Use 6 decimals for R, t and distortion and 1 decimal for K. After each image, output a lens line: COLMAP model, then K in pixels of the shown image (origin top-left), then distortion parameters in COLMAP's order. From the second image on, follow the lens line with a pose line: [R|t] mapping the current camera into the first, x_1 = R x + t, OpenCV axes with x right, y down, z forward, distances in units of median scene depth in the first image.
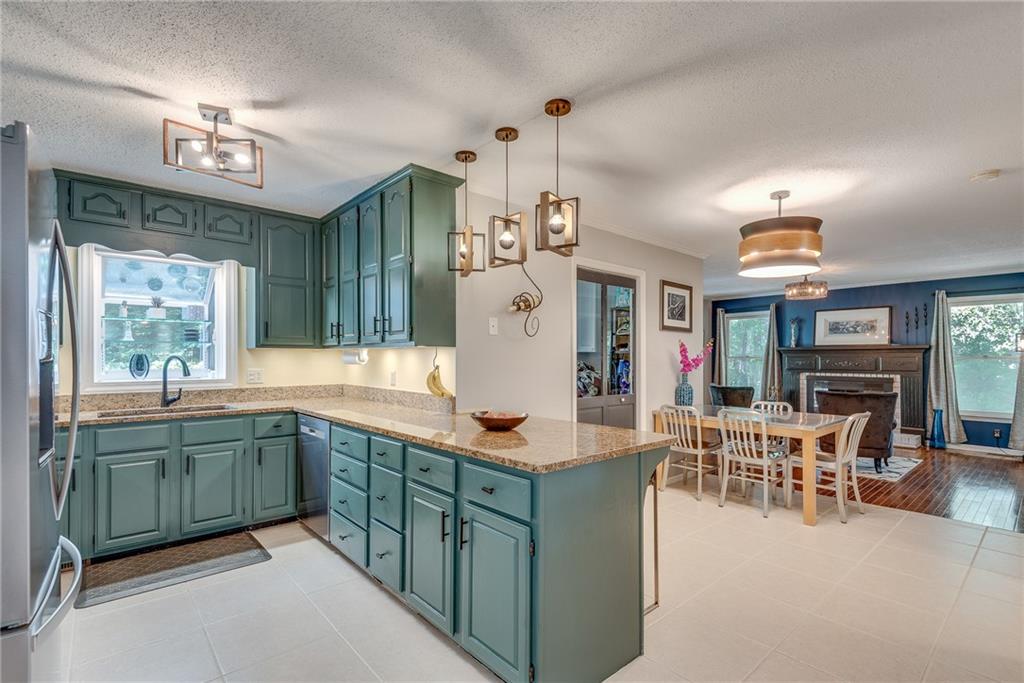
lens RADIAL K [[471.4, 0, 514.8], [0, 471.4, 353.8], [0, 0, 1]] dist [0.003285, -0.000269]
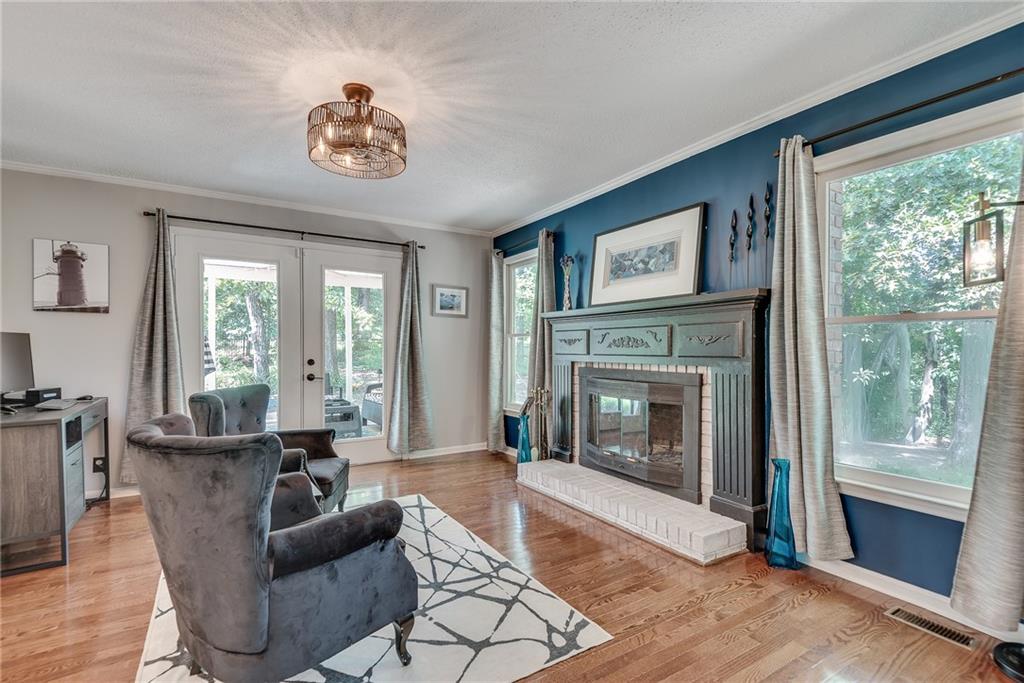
lens RADIAL K [[472.7, 0, 506.7], [0, 472.7, 359.7], [0, 0, 1]] dist [0.002055, 0.000084]
pose [[0.985961, 0.004988, -0.166899, 0.716268], [-0.000200, 0.999588, 0.028690, 0.026798], [0.166973, -0.028254, 0.985557, 0.572232]]
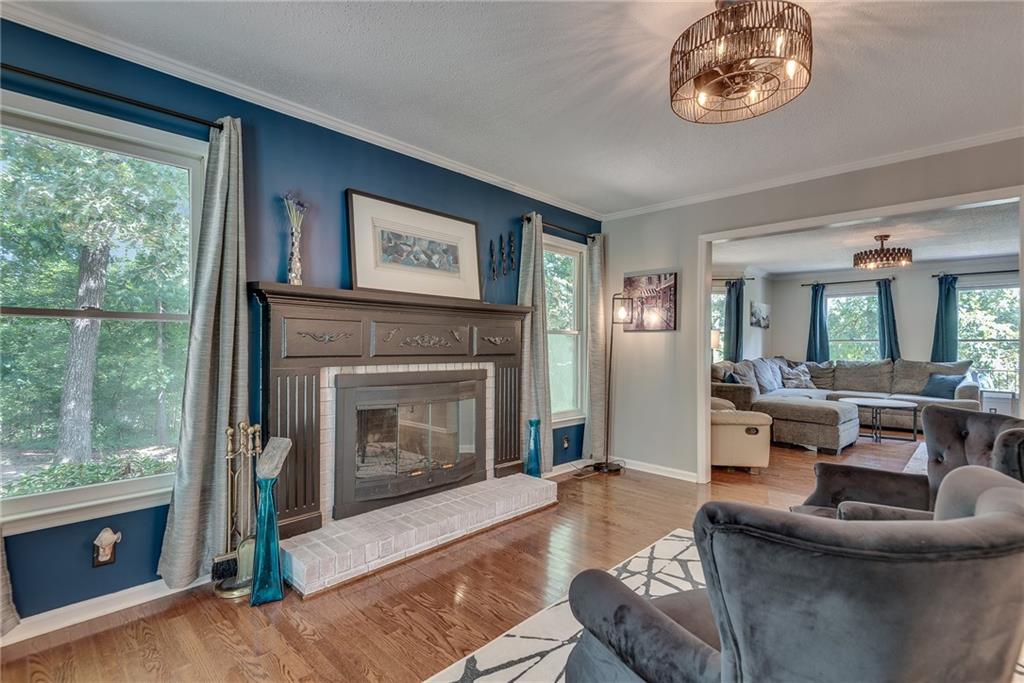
lens RADIAL K [[471.4, 0, 514.8], [0, 471.4, 353.8], [0, 0, 1]] dist [0.003285, -0.000269]
pose [[-0.086871, -0.010788, 0.996161, 0.315116], [-0.007472, 0.999920, 0.010177, 0.030115], [-0.996192, -0.006559, -0.086945, 1.033706]]
